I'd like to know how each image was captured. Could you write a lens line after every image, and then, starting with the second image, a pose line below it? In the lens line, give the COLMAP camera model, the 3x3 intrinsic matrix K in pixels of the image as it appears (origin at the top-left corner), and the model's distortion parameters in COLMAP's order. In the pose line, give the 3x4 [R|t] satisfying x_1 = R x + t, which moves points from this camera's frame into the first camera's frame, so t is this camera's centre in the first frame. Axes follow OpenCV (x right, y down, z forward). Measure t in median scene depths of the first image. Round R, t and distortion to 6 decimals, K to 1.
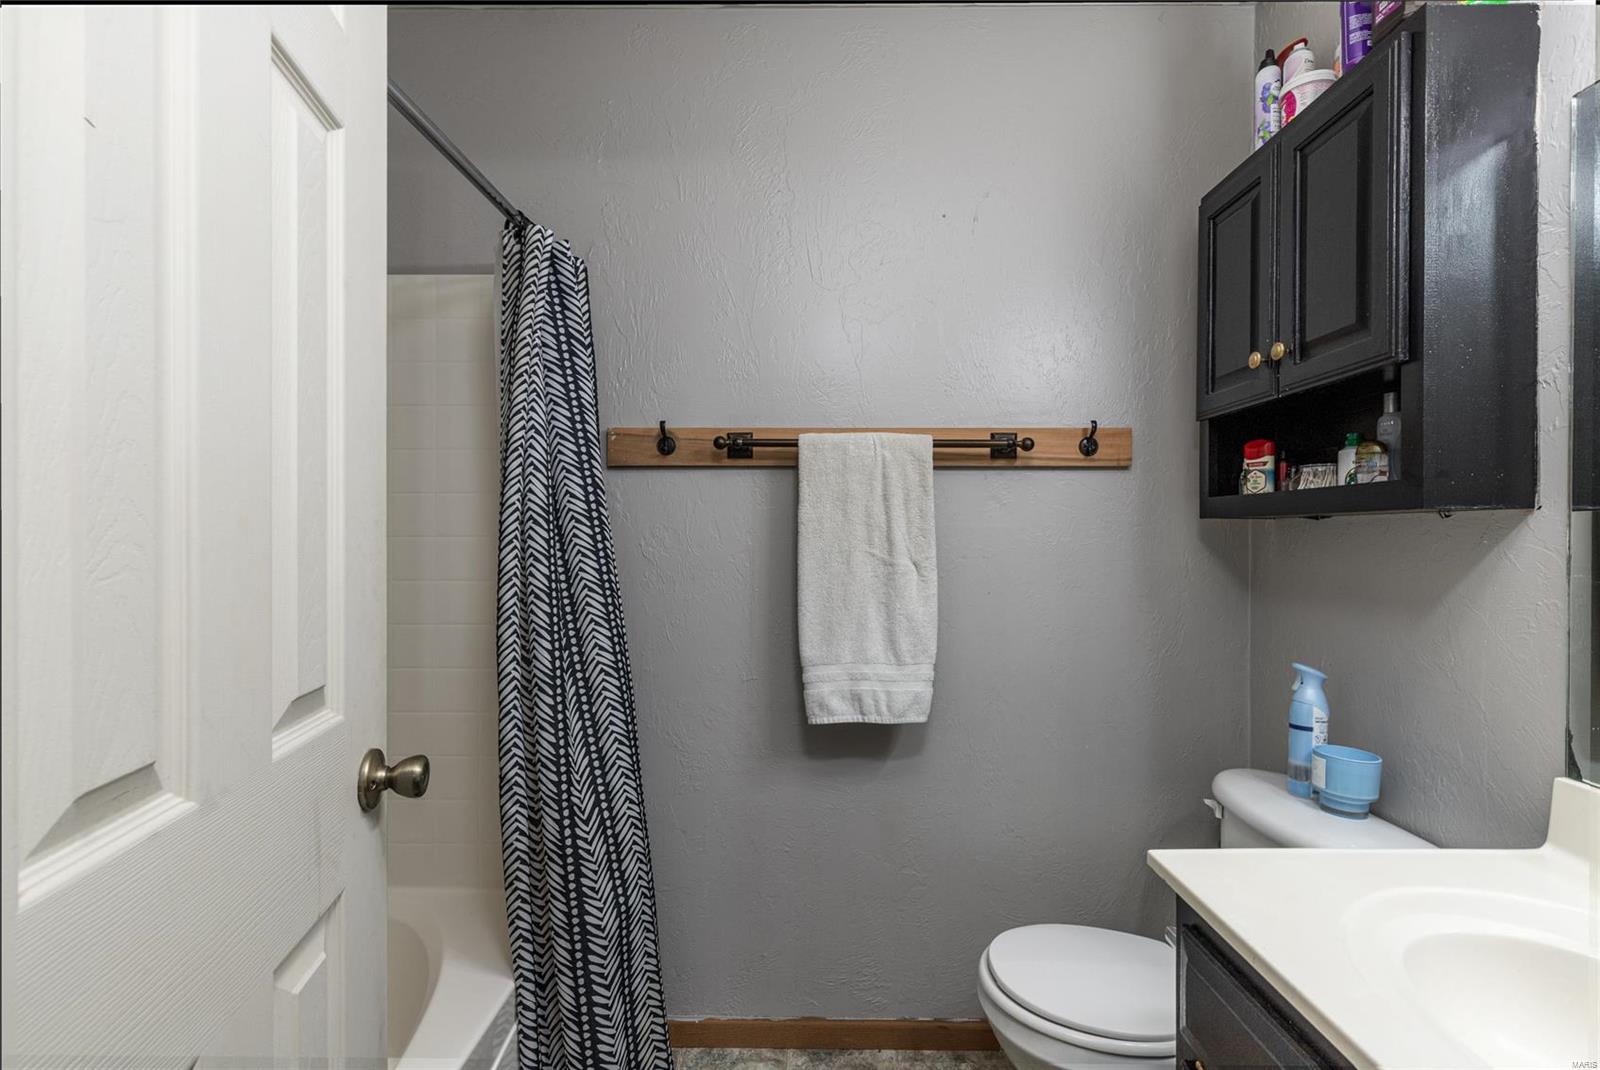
lens RADIAL K [[734.5, 0, 814.8], [0, 734.5, 542.6], [0, 0, 1]] dist [0.013181, -0.003966]
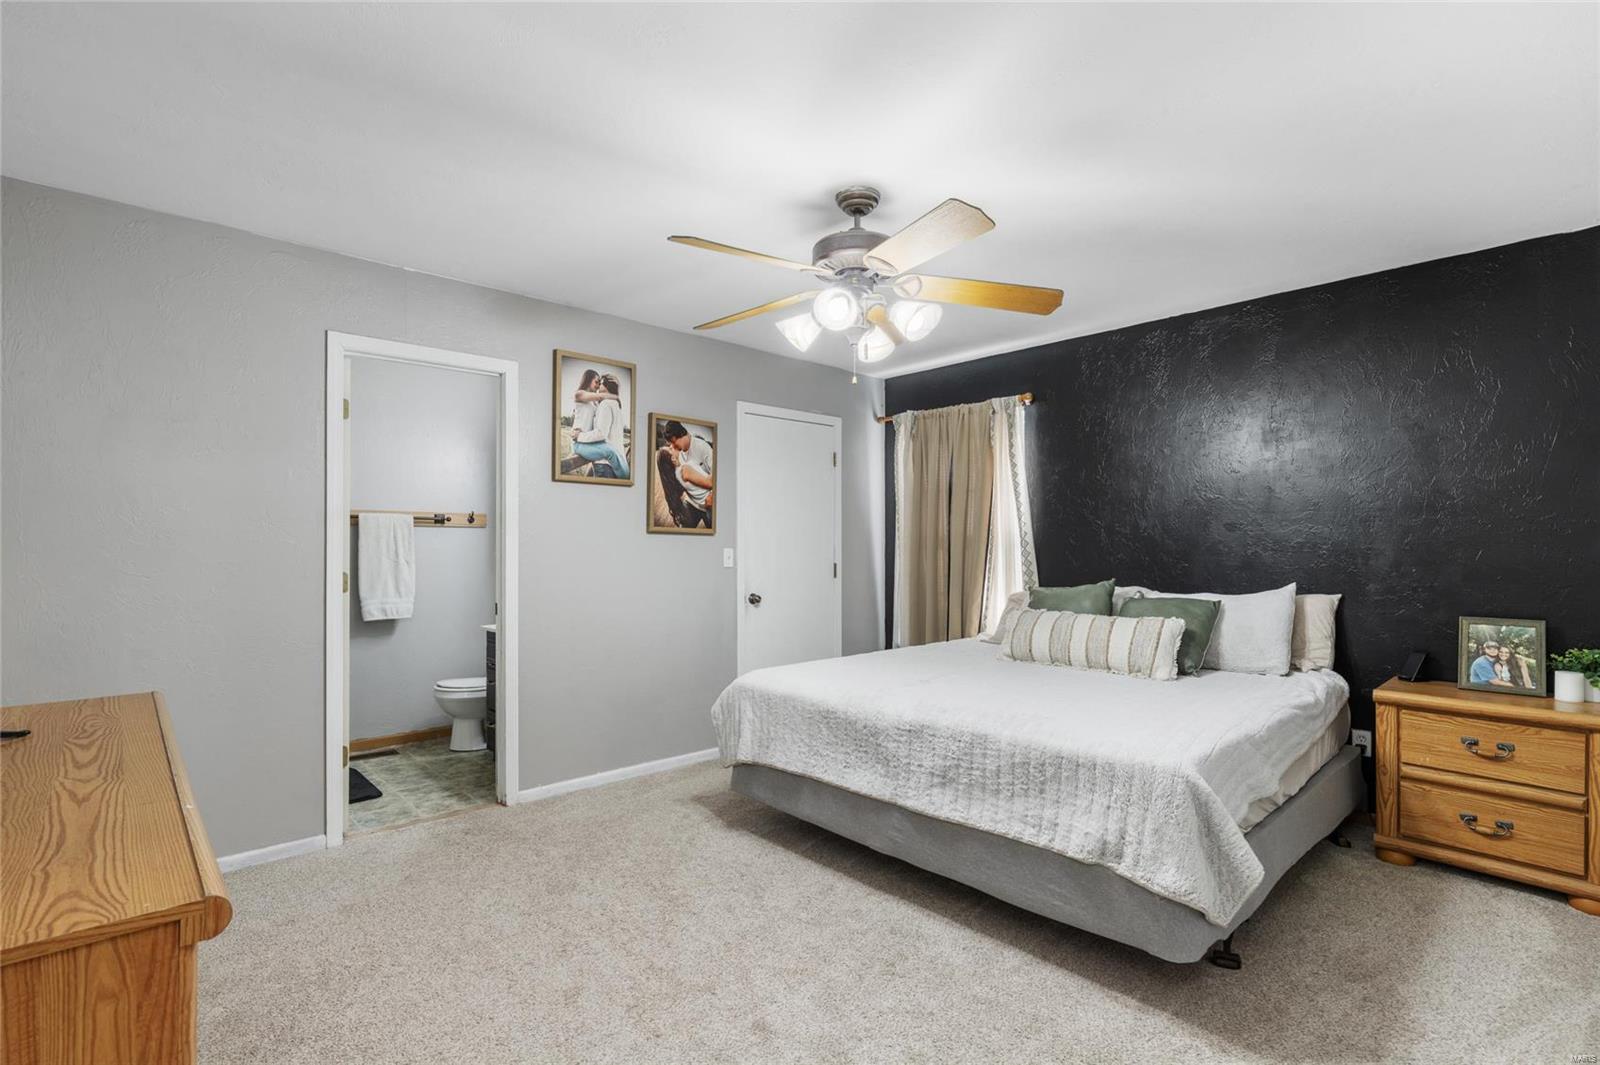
lens RADIAL K [[734.3, 0, 799.2], [0, 734.3, 542.2], [0, 0, 1]] dist [0.001893, 0.000095]
pose [[0.723317, 0.001363, 0.690514, -0.765775], [0.002411, 0.999987, -0.004498, -0.029720], [-0.690512, 0.004918, 0.723305, -2.203749]]
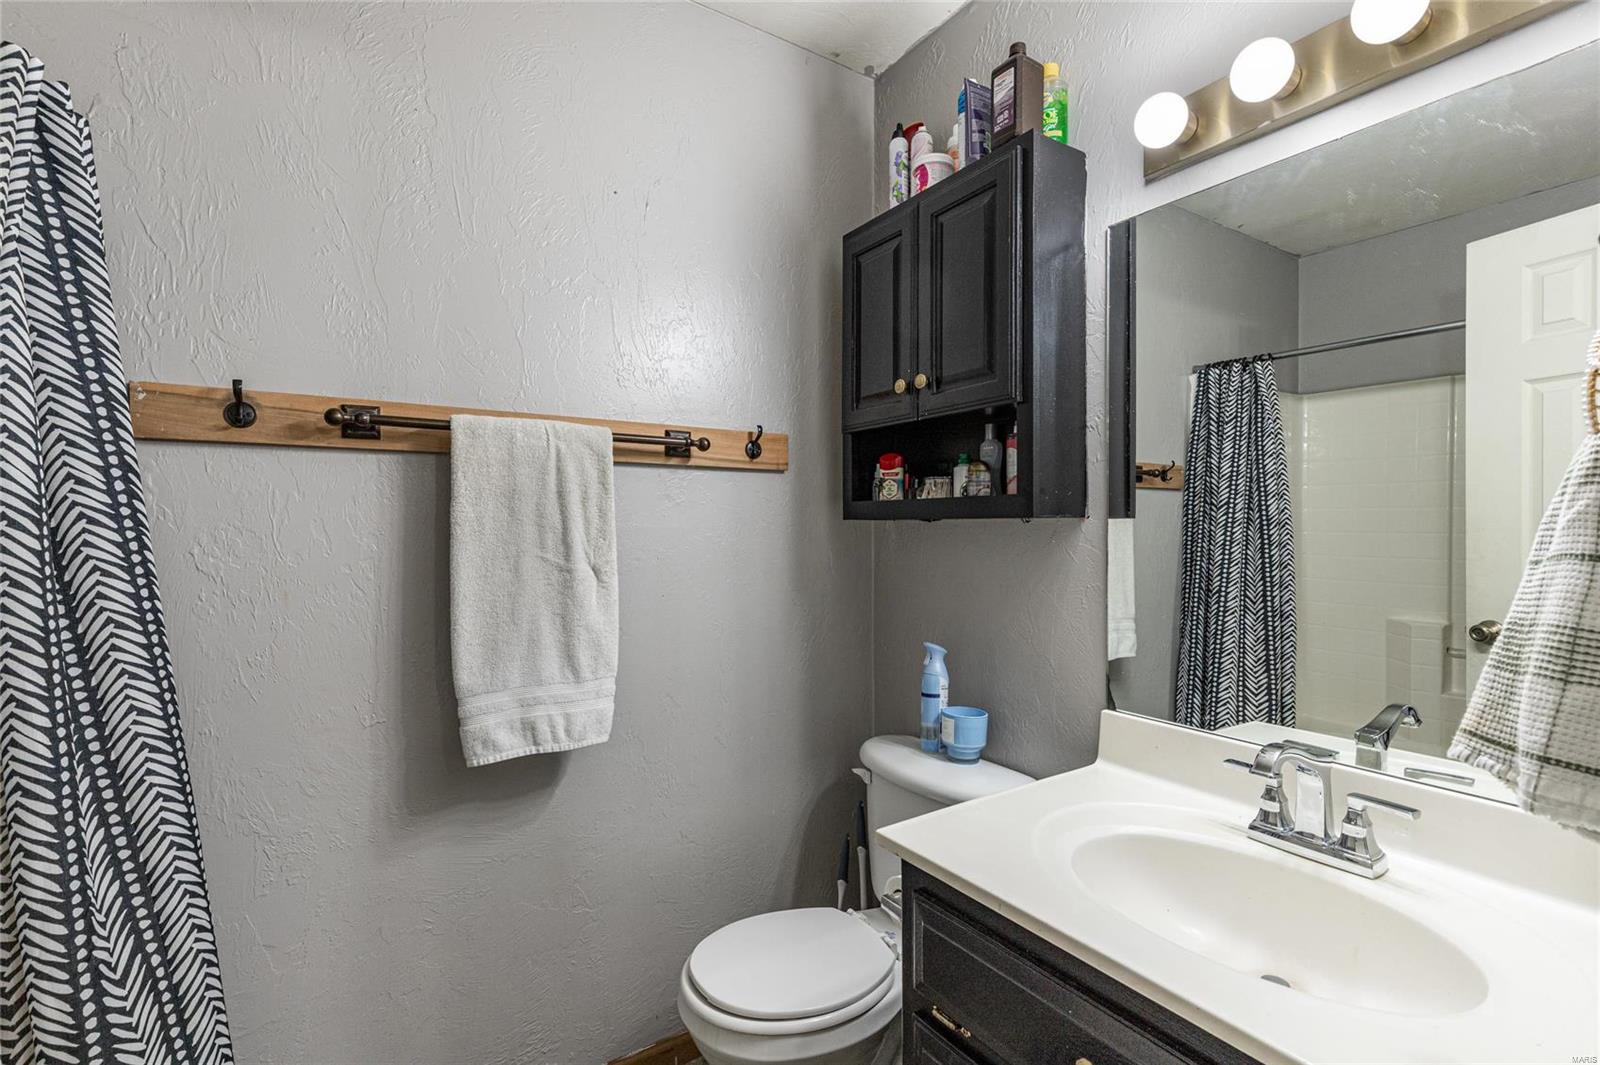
lens RADIAL K [[734.5, 0, 799.8], [0, 734.5, 528.8], [0, 0, 1]] dist [0.013181, -0.003966]
pose [[0.831201, -0.003199, 0.555963, -0.168642], [0.005060, 0.999986, -0.001812, -0.018639], [-0.555949, 0.004319, 0.831205, 0.111741]]
